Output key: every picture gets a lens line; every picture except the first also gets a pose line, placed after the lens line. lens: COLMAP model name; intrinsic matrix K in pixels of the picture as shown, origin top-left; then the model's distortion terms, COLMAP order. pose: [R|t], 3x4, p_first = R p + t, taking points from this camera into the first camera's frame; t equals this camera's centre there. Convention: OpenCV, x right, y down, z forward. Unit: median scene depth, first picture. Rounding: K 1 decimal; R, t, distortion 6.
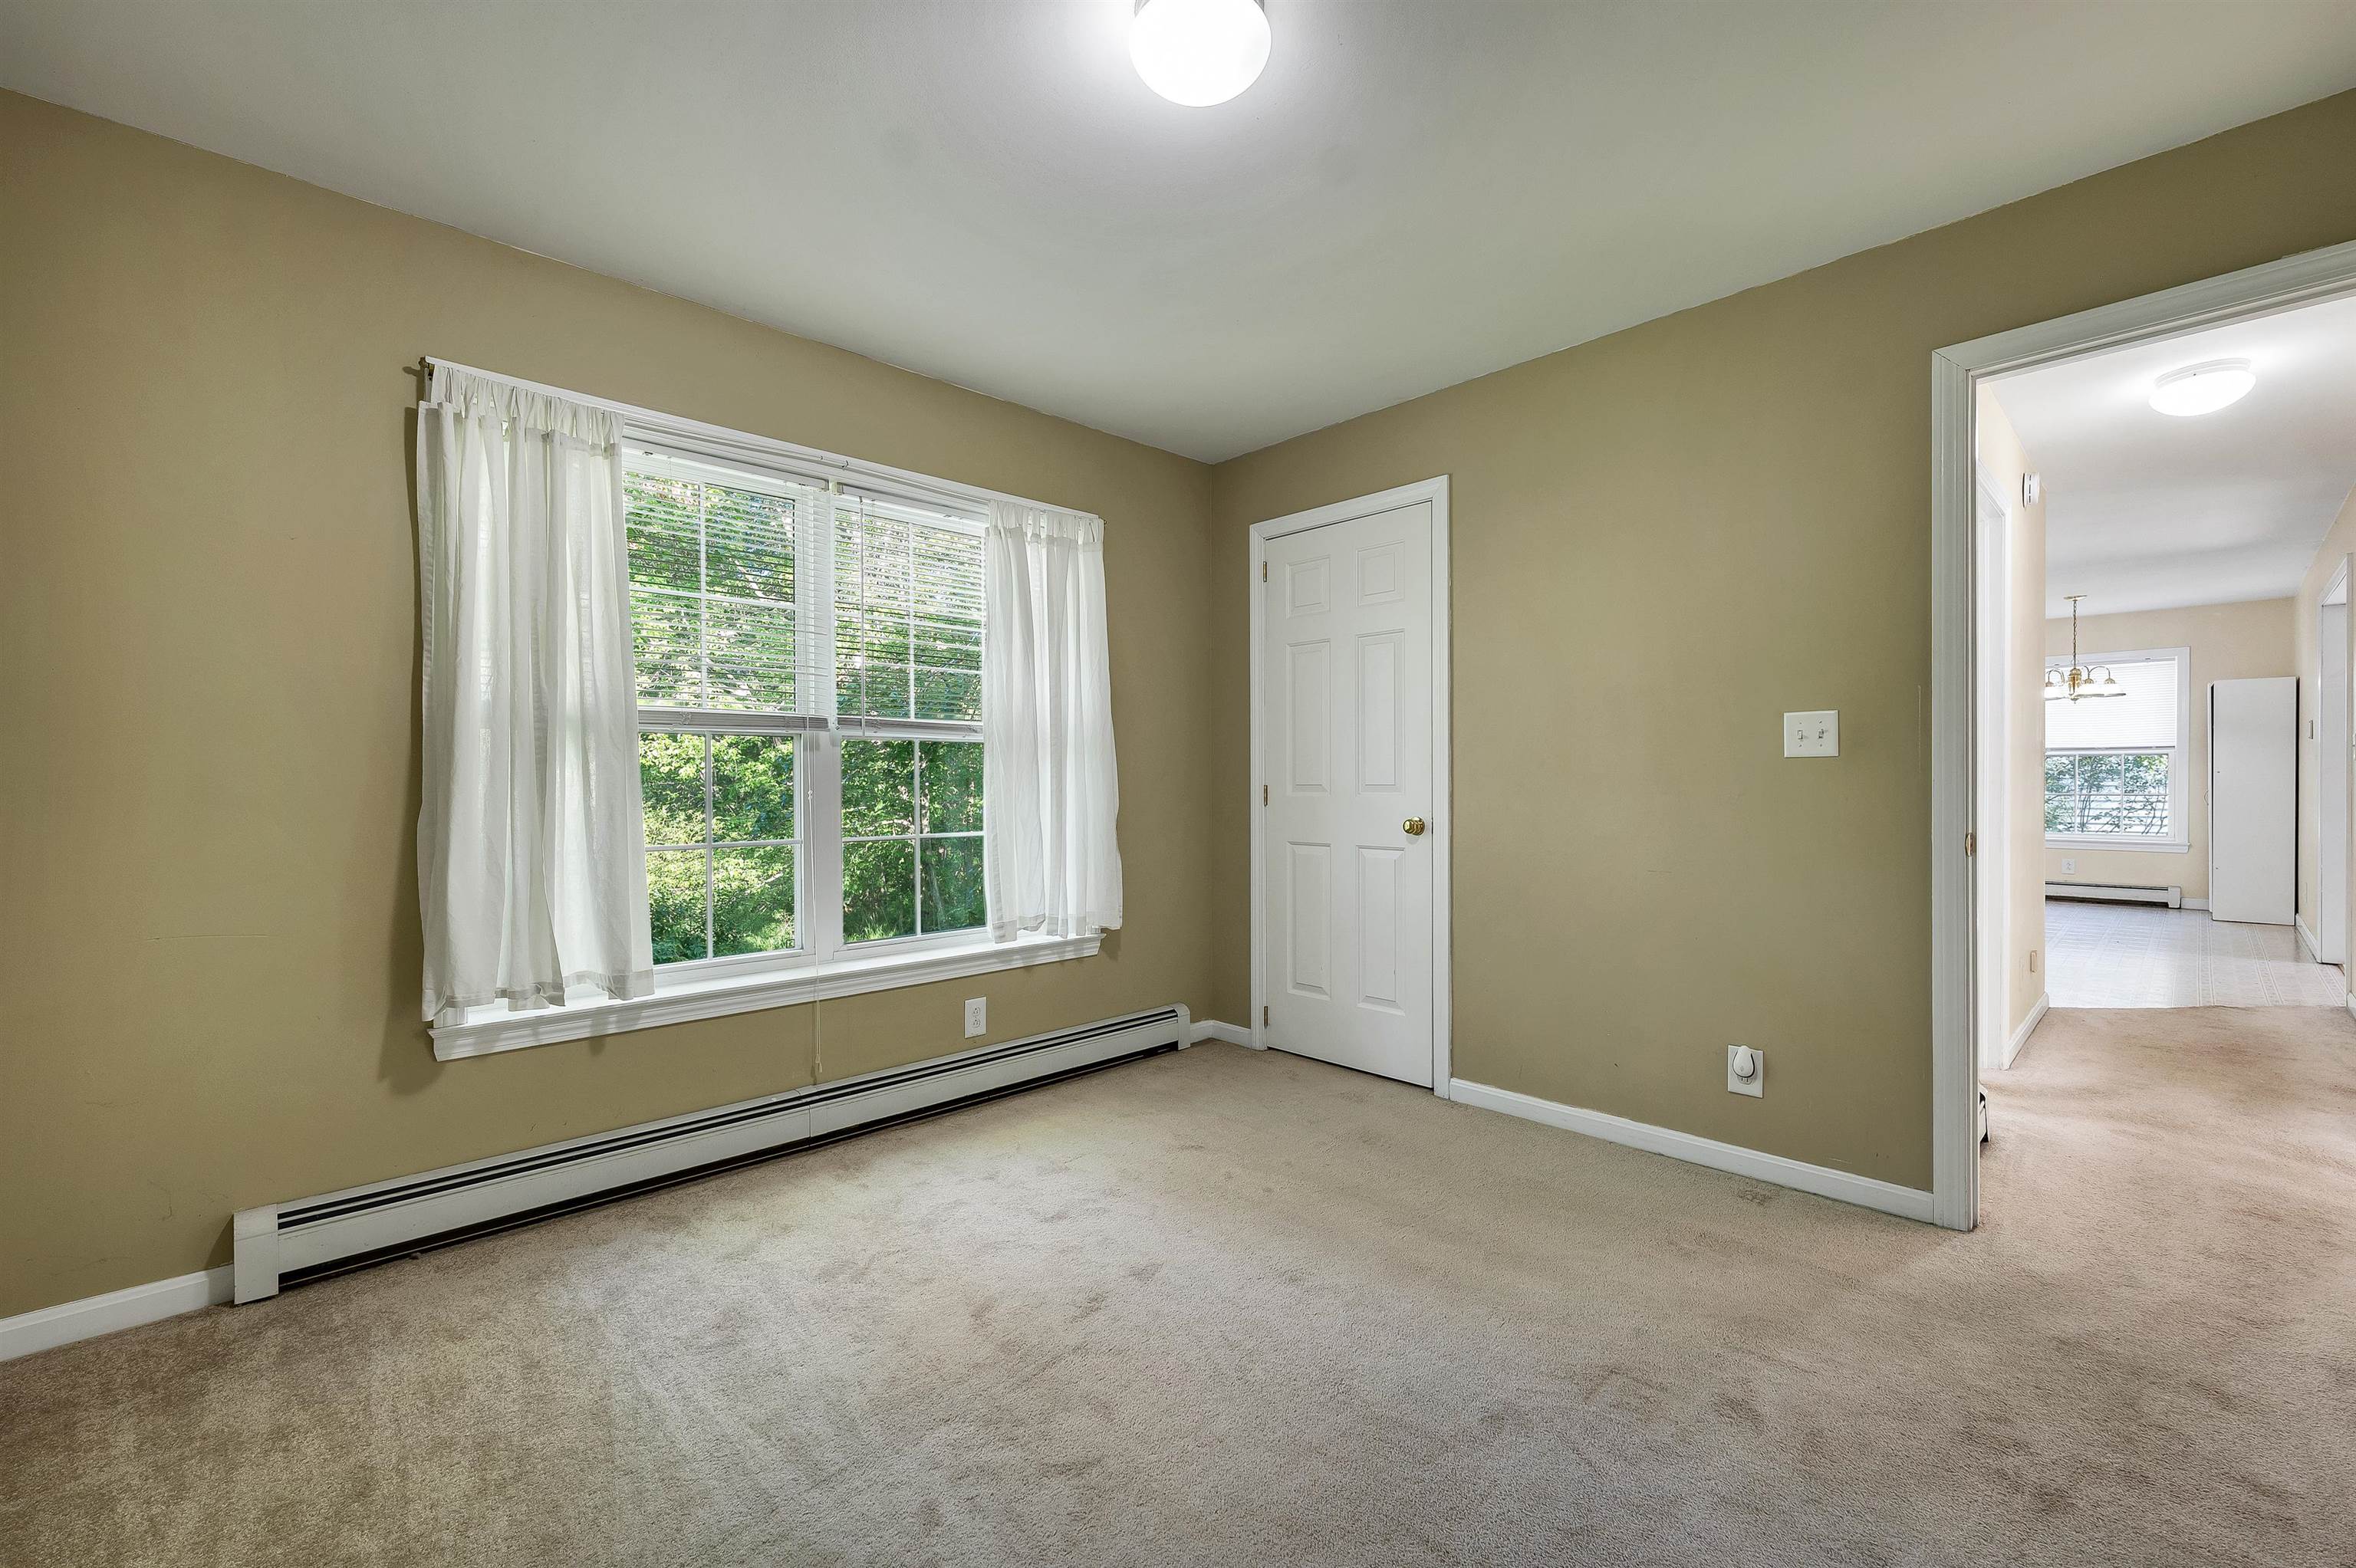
lens RADIAL K [[985.4, 0, 1180.8], [0, 985.4, 788.1], [0, 0, 1]] dist [0.000586, 0.000121]
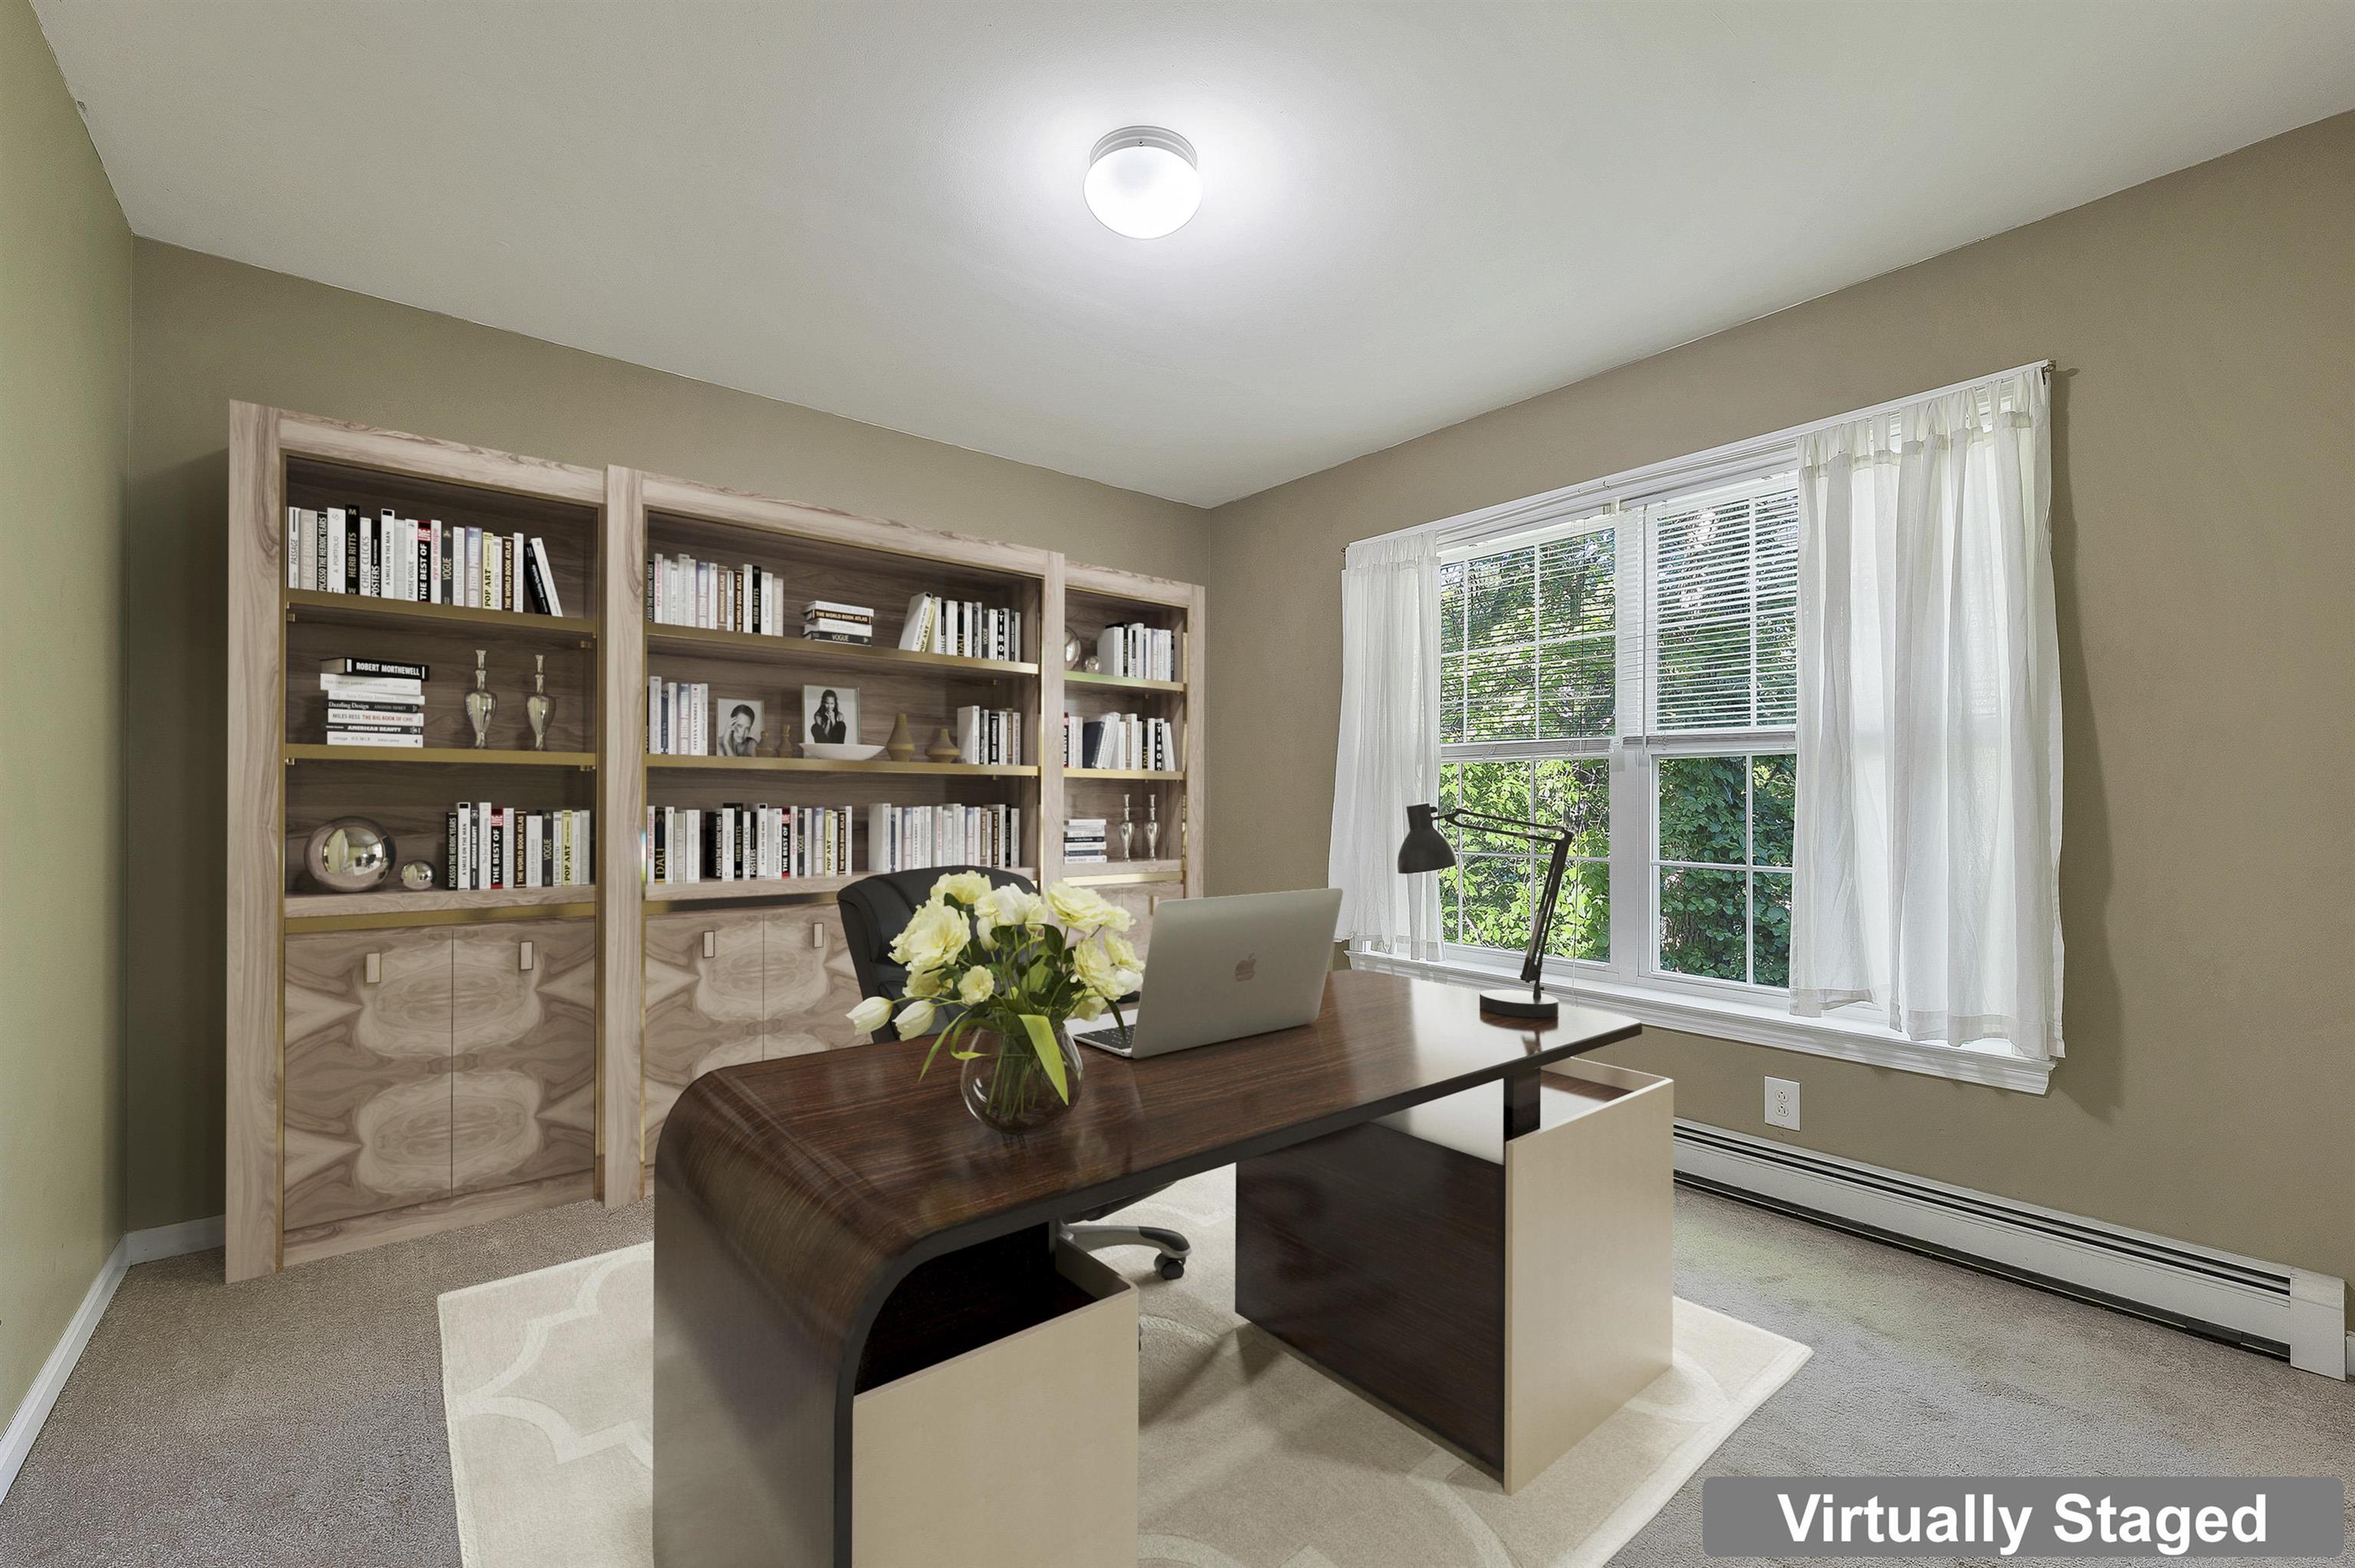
lens RADIAL K [[985.0, 0, 1177.2], [0, 985.0, 789.4], [0, 0, 1]] dist [0.000586, 0.000121]
pose [[-0.085921, -0.002514, -0.996299, 0.618038], [-0.009979, 0.999949, -0.001663, -0.011469], [0.996252, 0.009799, -0.085942, 0.584823]]
